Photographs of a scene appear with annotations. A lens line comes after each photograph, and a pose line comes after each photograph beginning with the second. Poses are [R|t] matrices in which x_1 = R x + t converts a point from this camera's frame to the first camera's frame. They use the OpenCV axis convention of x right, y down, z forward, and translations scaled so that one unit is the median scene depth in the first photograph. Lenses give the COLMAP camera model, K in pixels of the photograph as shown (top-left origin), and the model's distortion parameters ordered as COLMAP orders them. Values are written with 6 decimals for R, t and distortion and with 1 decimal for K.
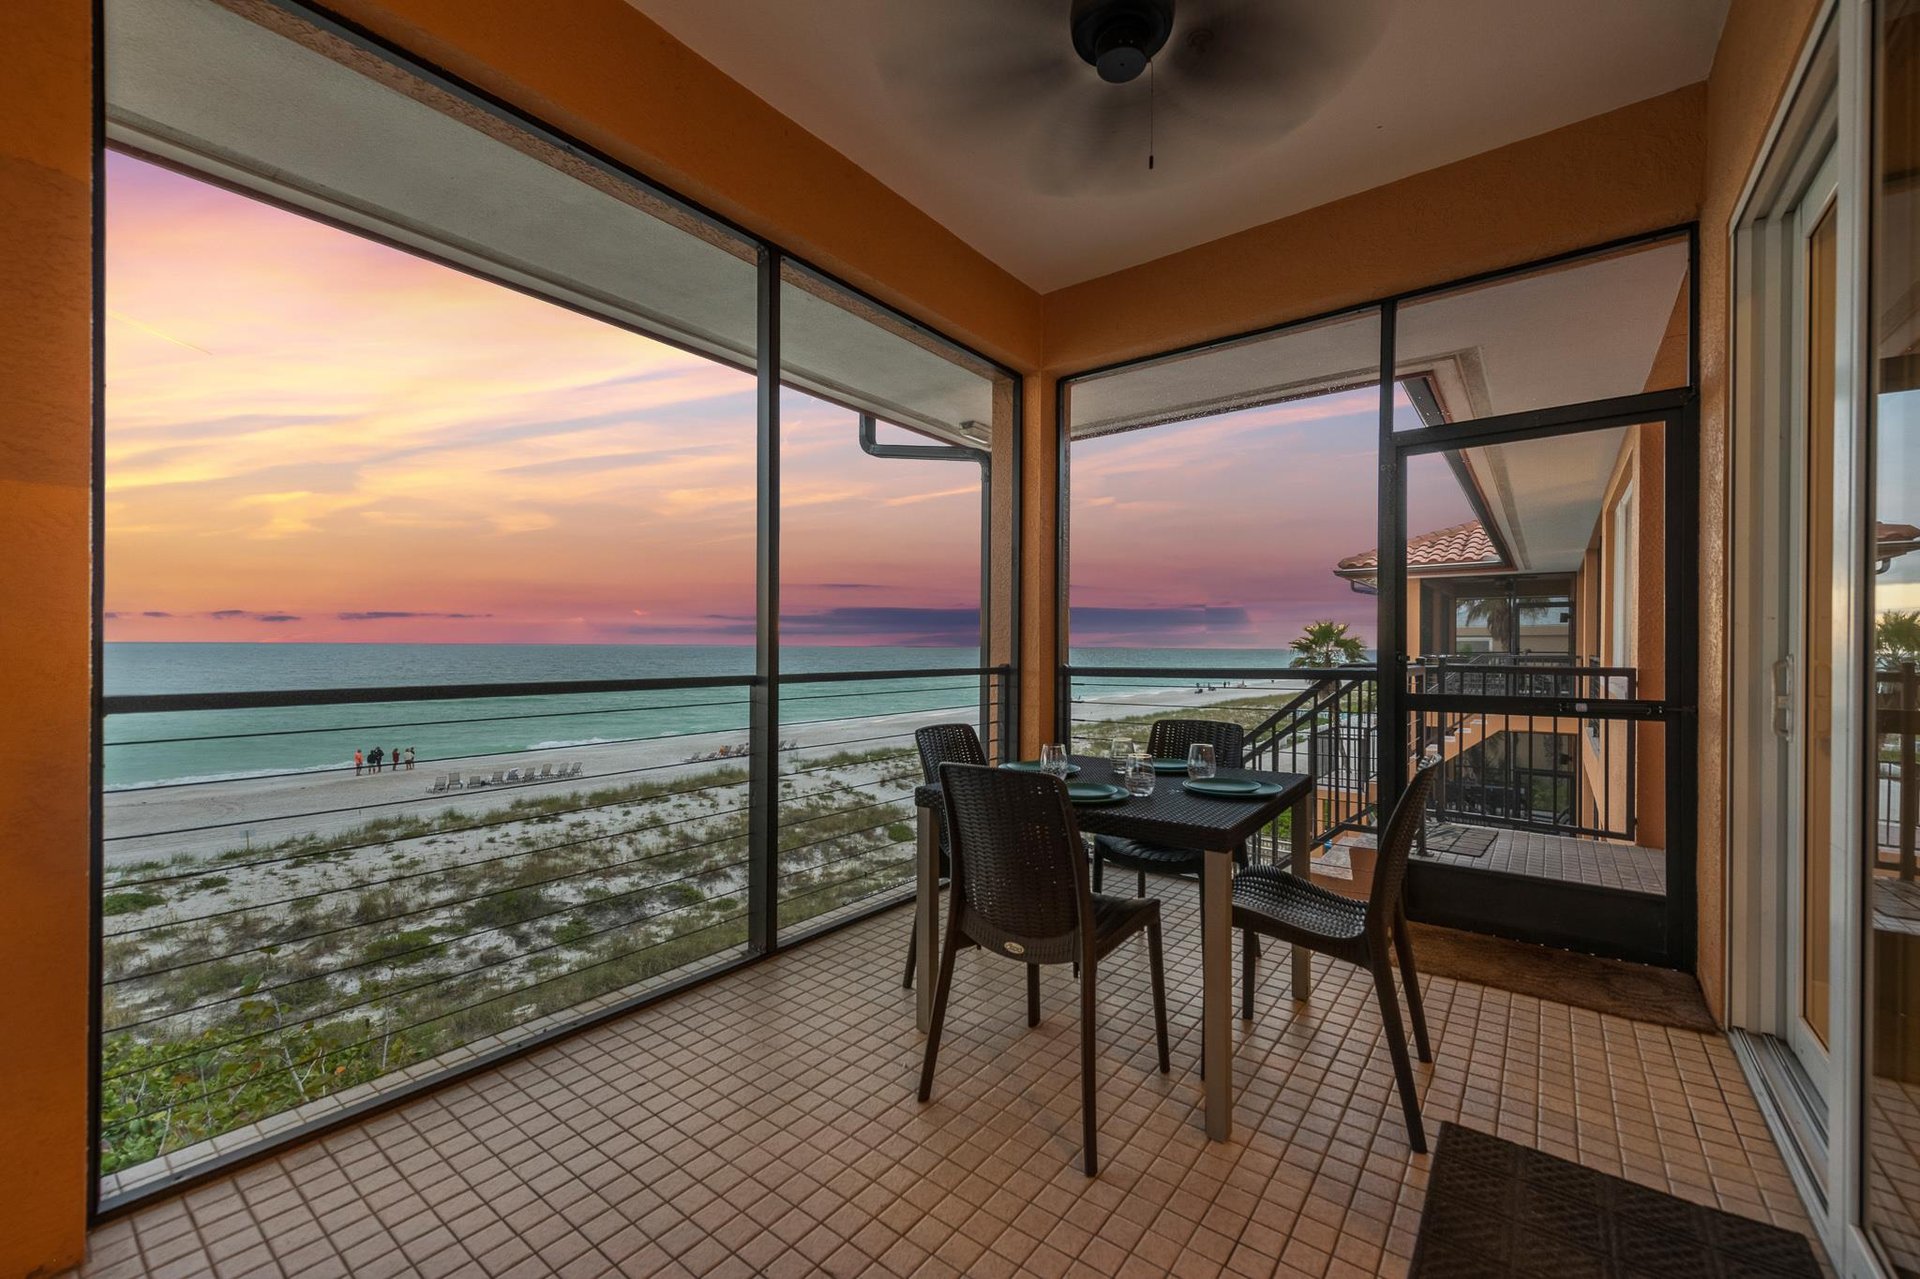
lens RADIAL K [[803.2, 0, 966.9], [0, 803.2, 646.0], [0, 0, 1]] dist [0.004161, -0.001084]
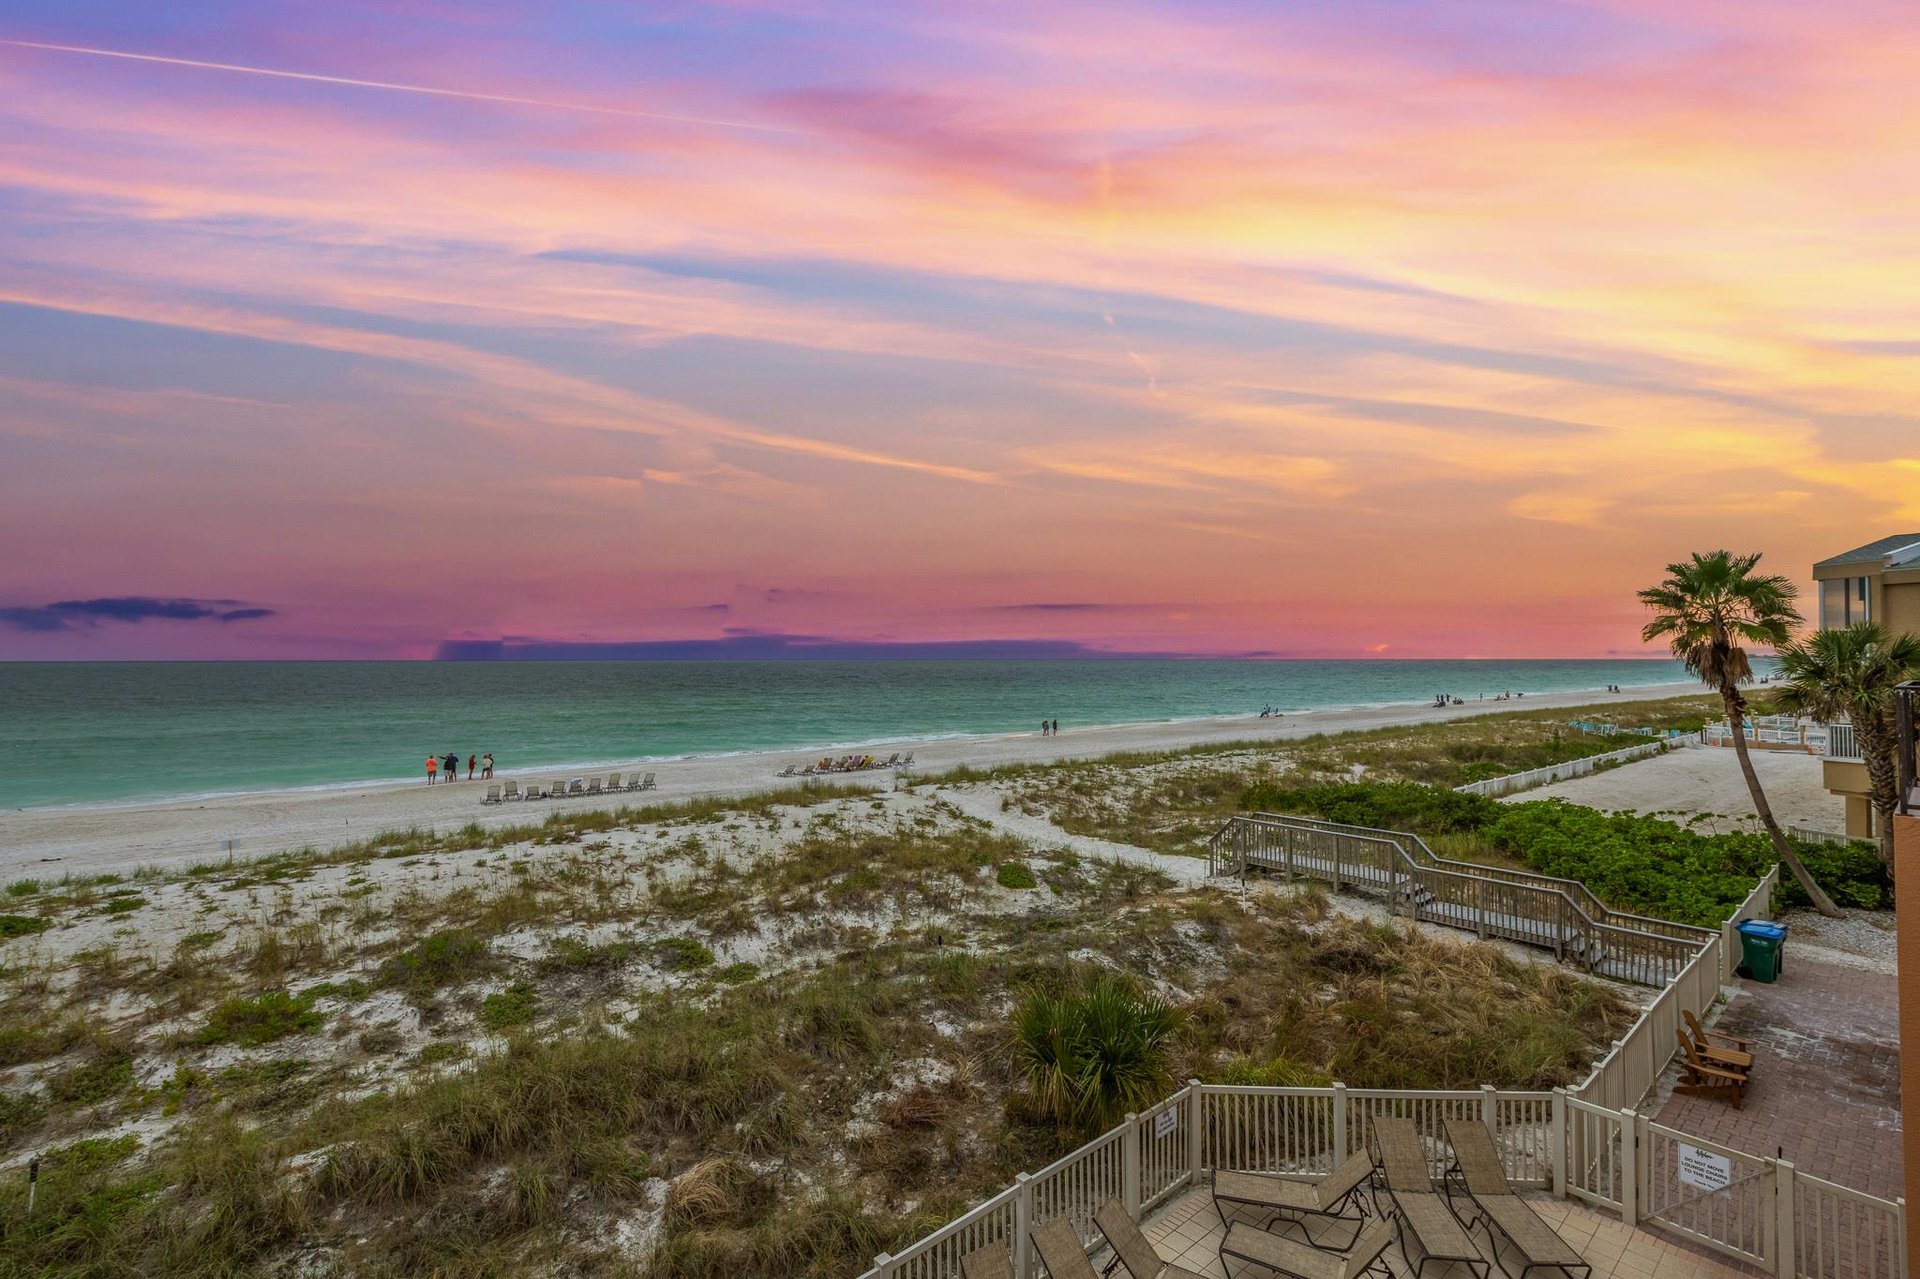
lens RADIAL K [[868.1, 0, 981.7], [0, 868.1, 658.6], [0, 0, 1]] dist [0.013316, -0.003148]
pose [[0.983167, -0.004000, -0.182666, 0.107025], [0.002056, 0.999939, -0.010832, 0.211233], [0.182698, 0.010275, 0.983115, 1.006240]]
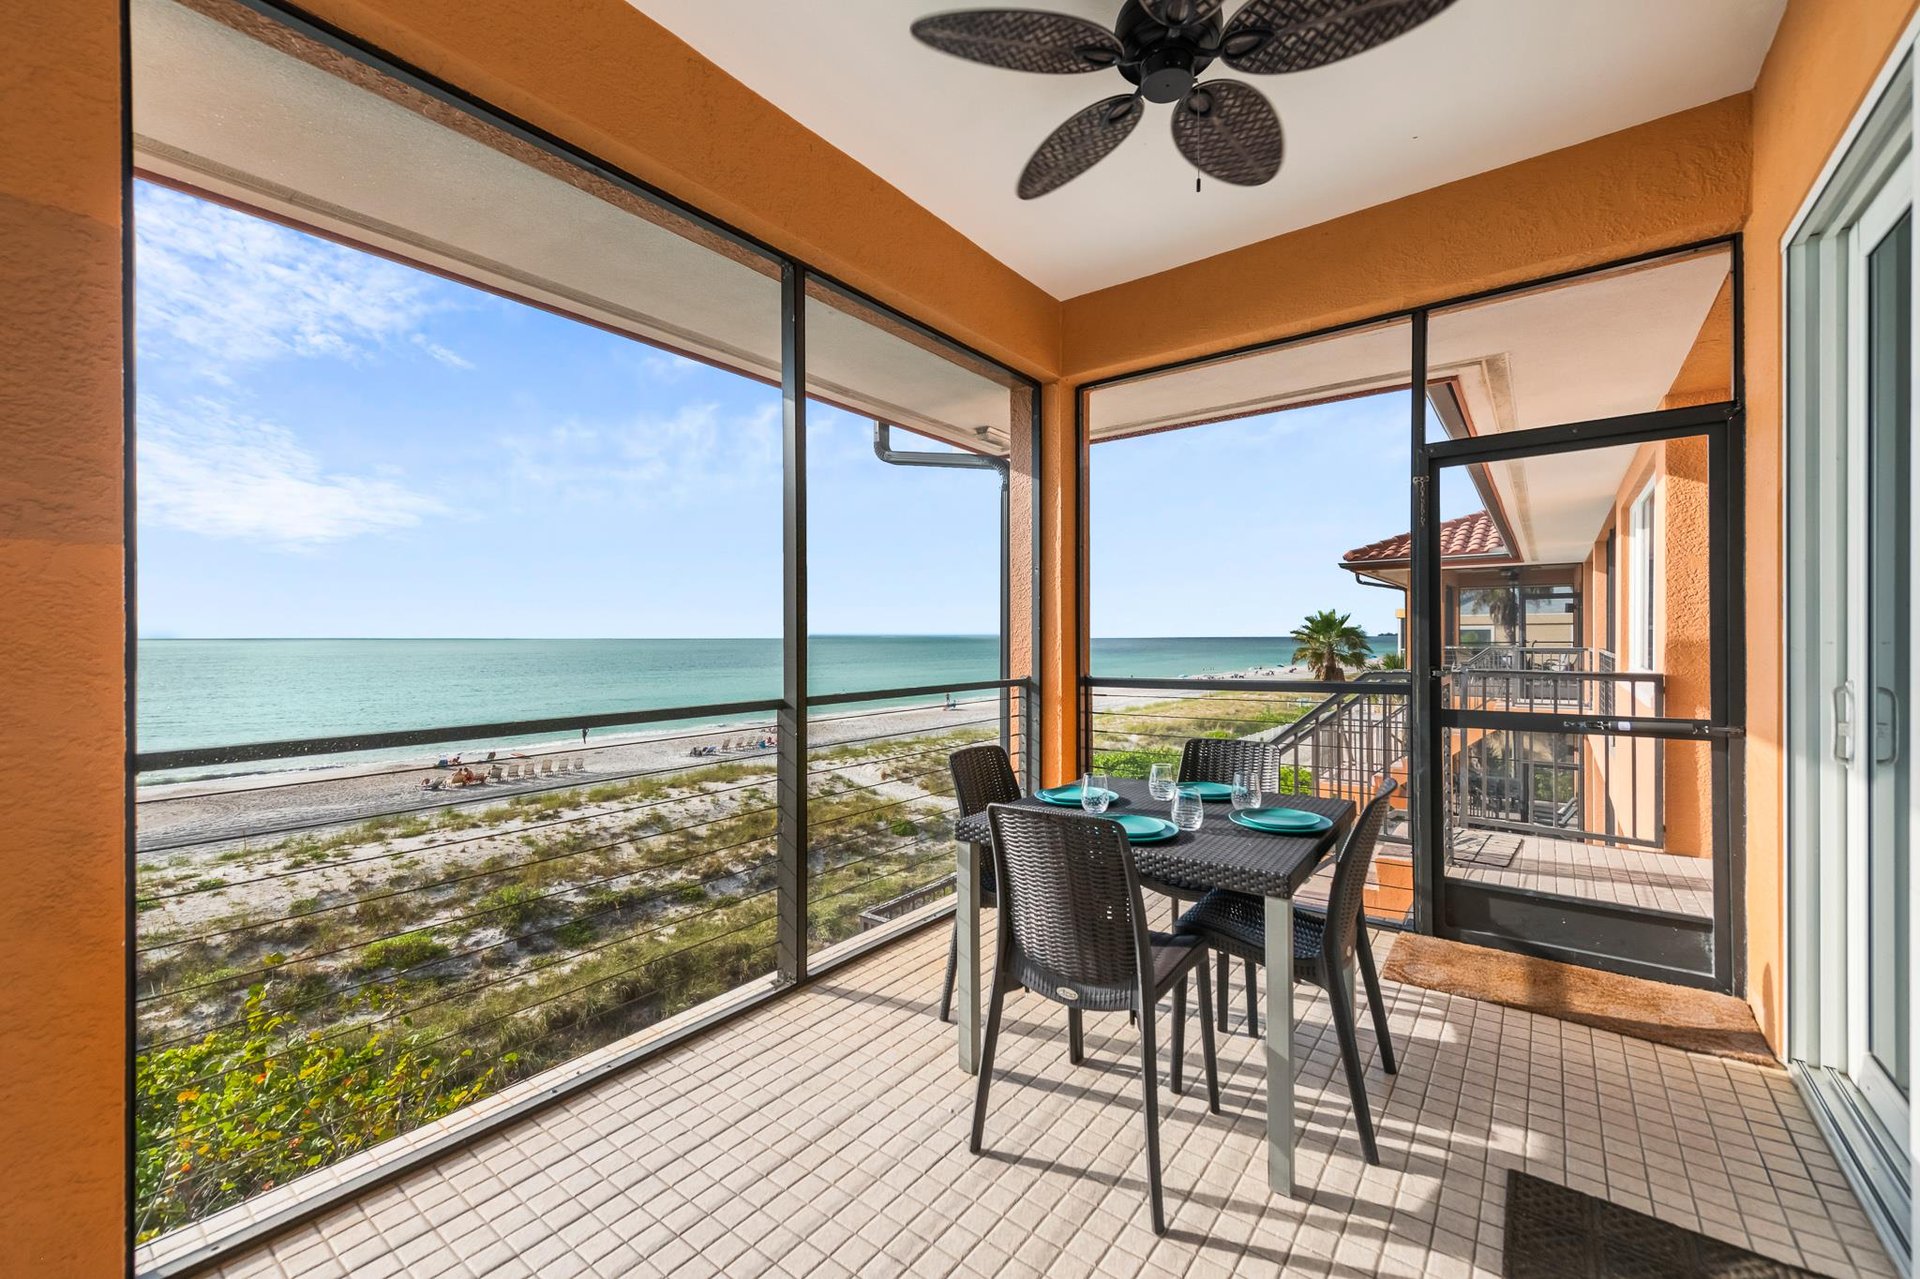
lens RADIAL K [[803.2, 0, 963.6], [0, 803.2, 633.0], [0, 0, 1]] dist [0.004161, -0.001084]
pose [[0.999967, -0.007889, 0.001986, -0.029372], [0.007891, 0.999969, -0.000790, -0.027968], [-0.001979, 0.000806, 0.999998, 0.011486]]
